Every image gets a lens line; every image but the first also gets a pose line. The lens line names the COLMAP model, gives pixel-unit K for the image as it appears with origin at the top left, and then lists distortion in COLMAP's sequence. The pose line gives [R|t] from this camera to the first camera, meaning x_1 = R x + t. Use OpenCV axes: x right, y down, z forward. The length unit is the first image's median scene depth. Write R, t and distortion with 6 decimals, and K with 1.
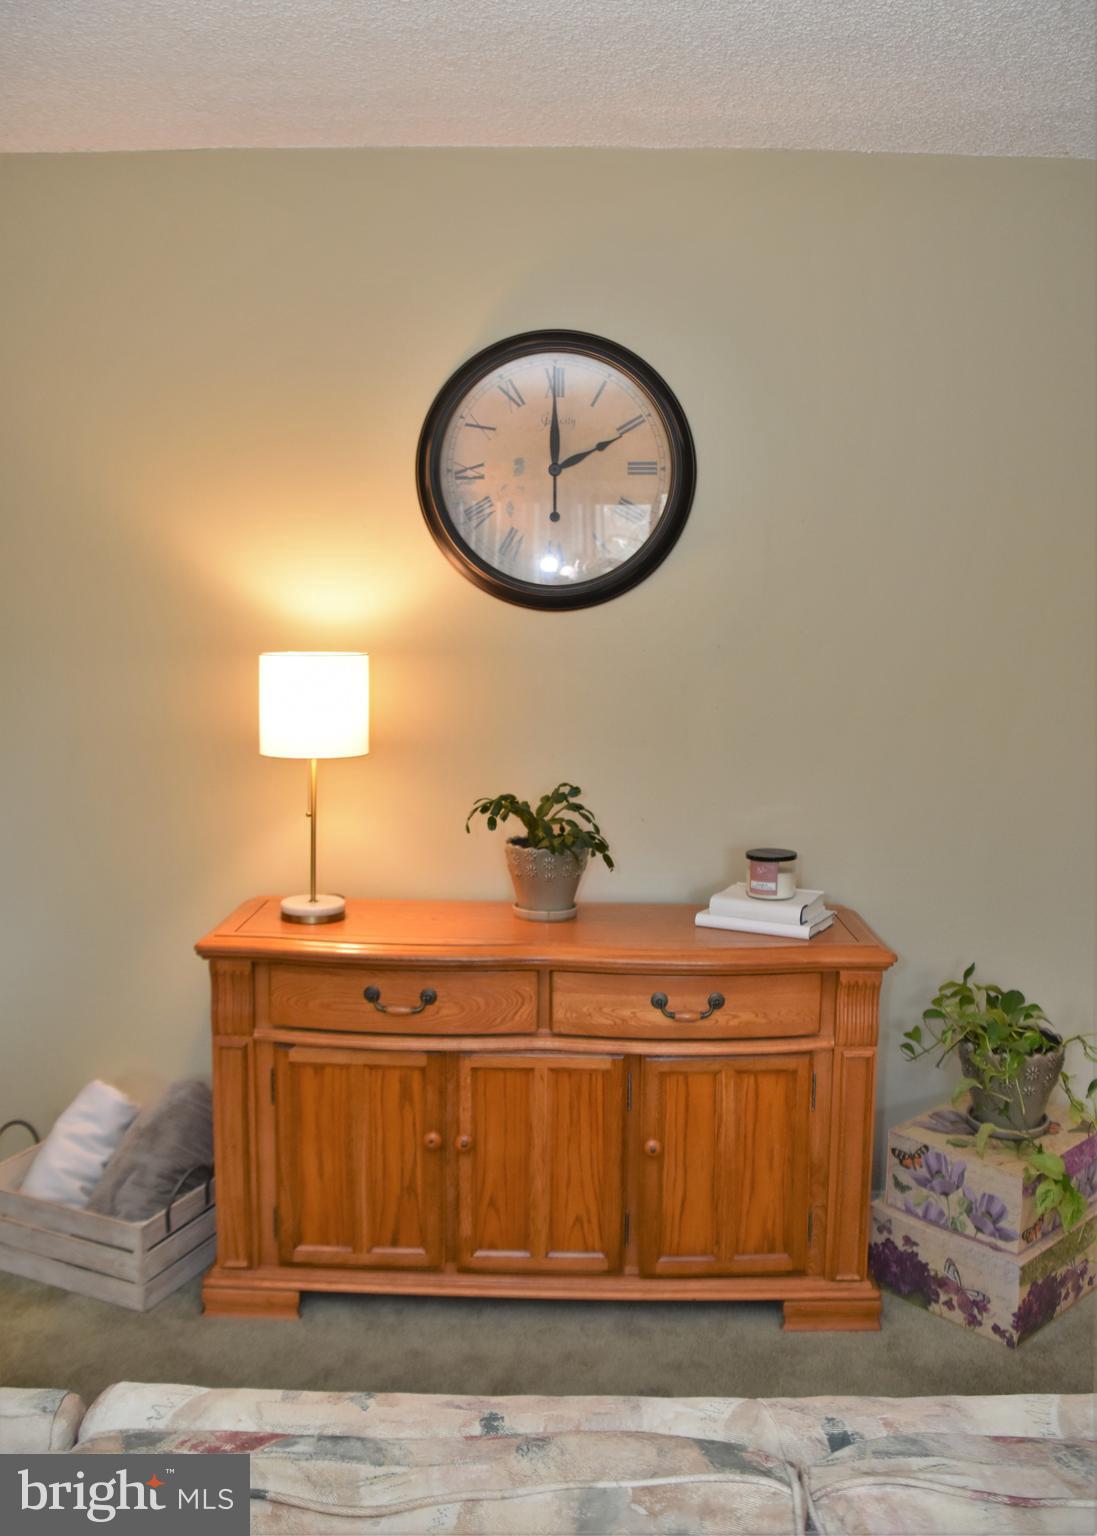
lens RADIAL K [[1332.3, 0, 596.8], [0, 1332.3, 771.8], [0, 0, 1]] dist [-0.095912, 0.015834]
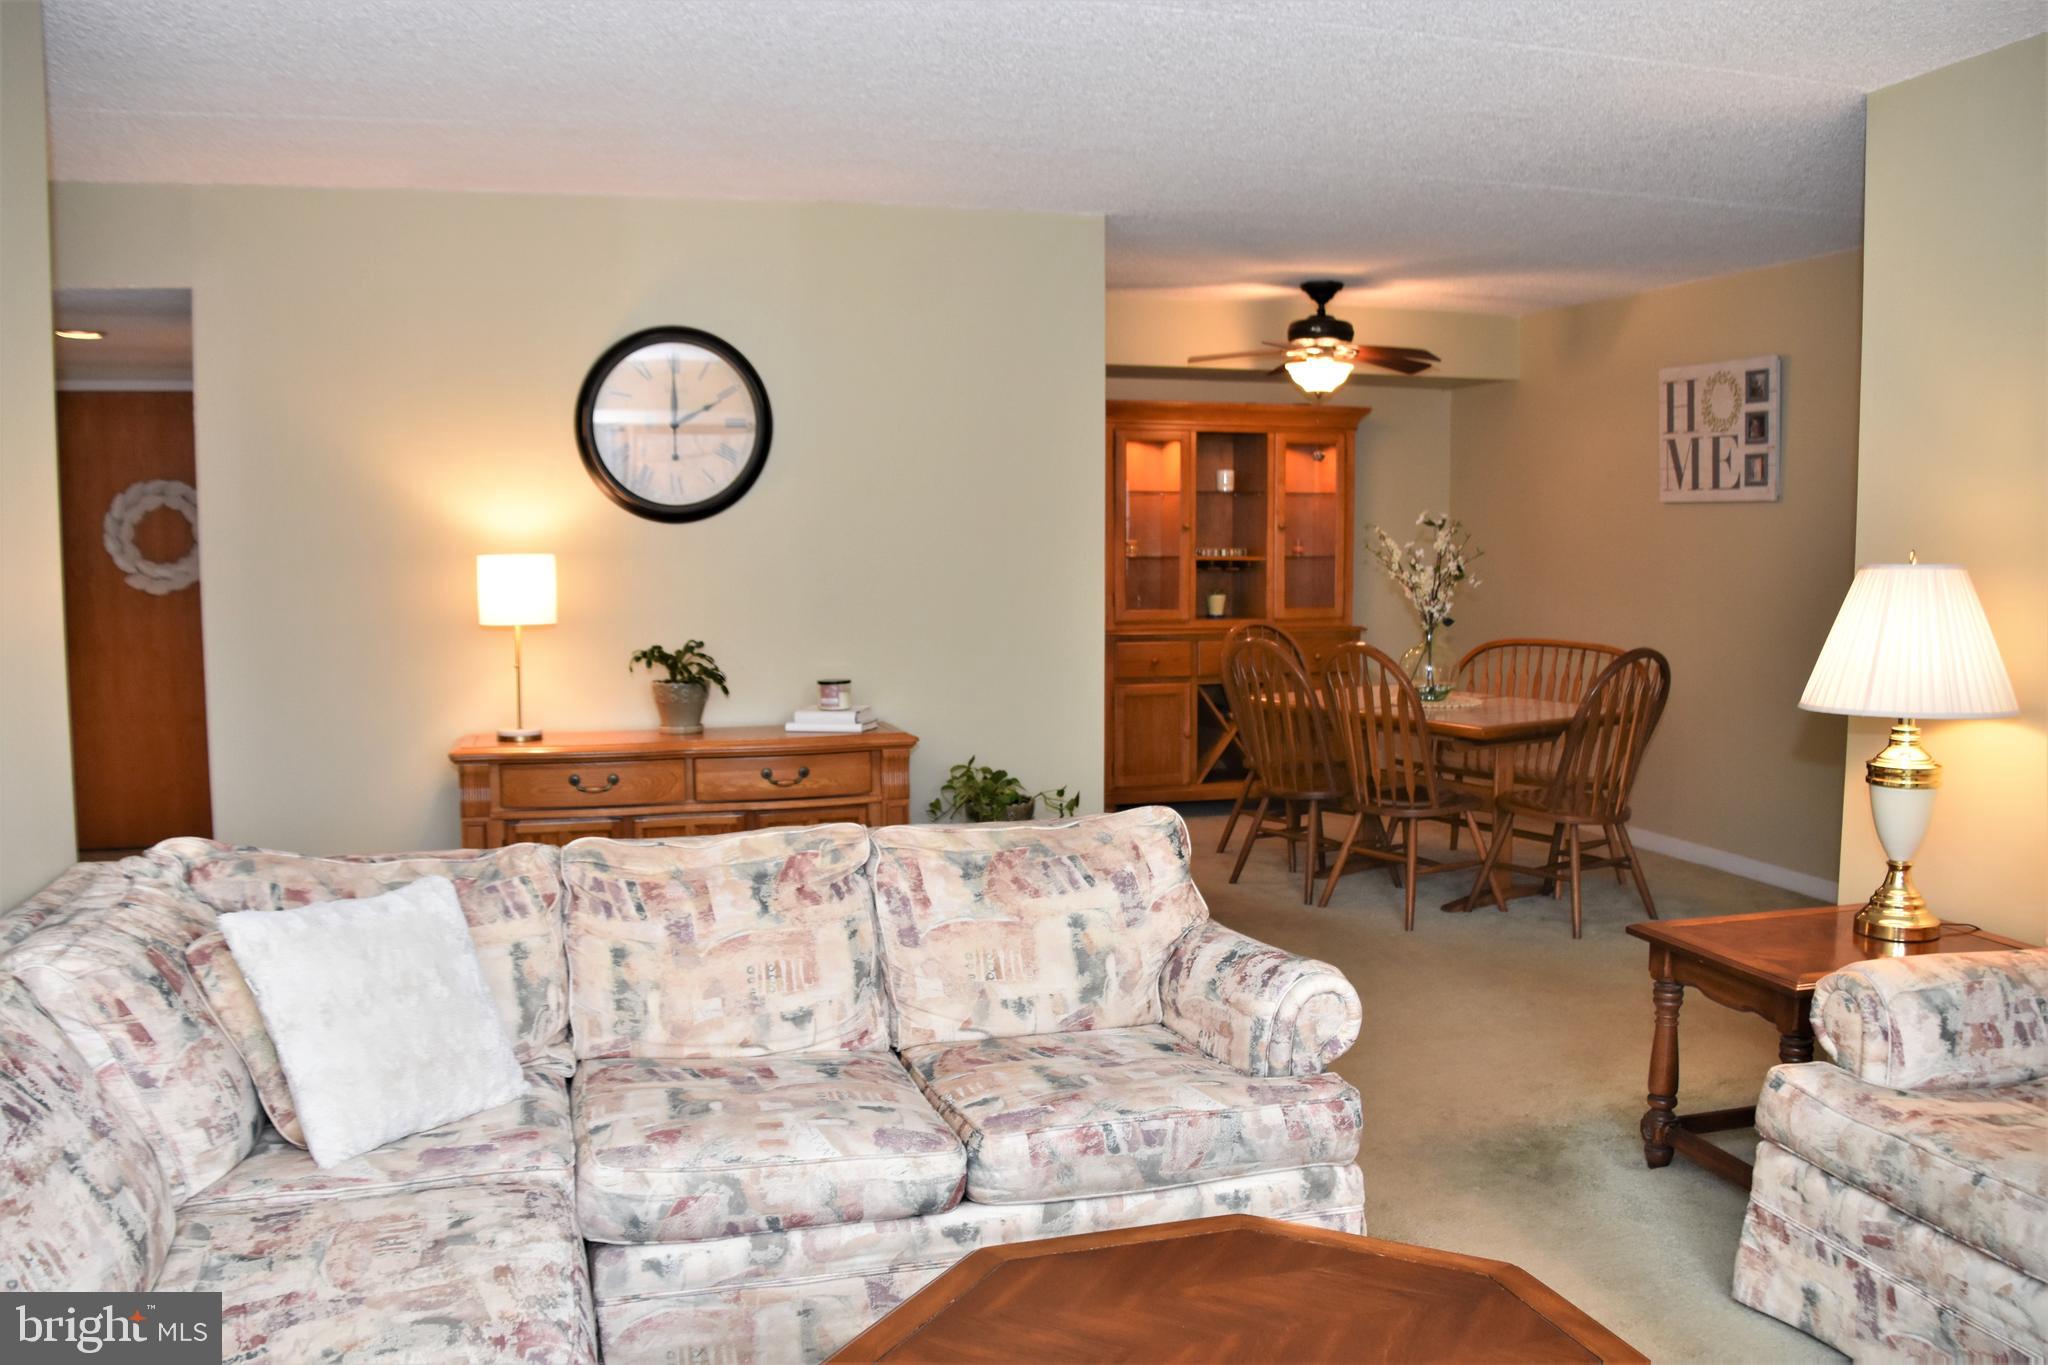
lens RADIAL K [[1651.3, 0, 1050.1], [0, 1651.3, 714.7], [0, 0, 1]] dist [-0.148483, 0.098353]
pose [[0.961885, -0.043236, 0.270016, -0.138935], [0.046132, 0.998926, -0.004384, 0.119756], [-0.269536, 0.016673, 0.962846, -0.862119]]
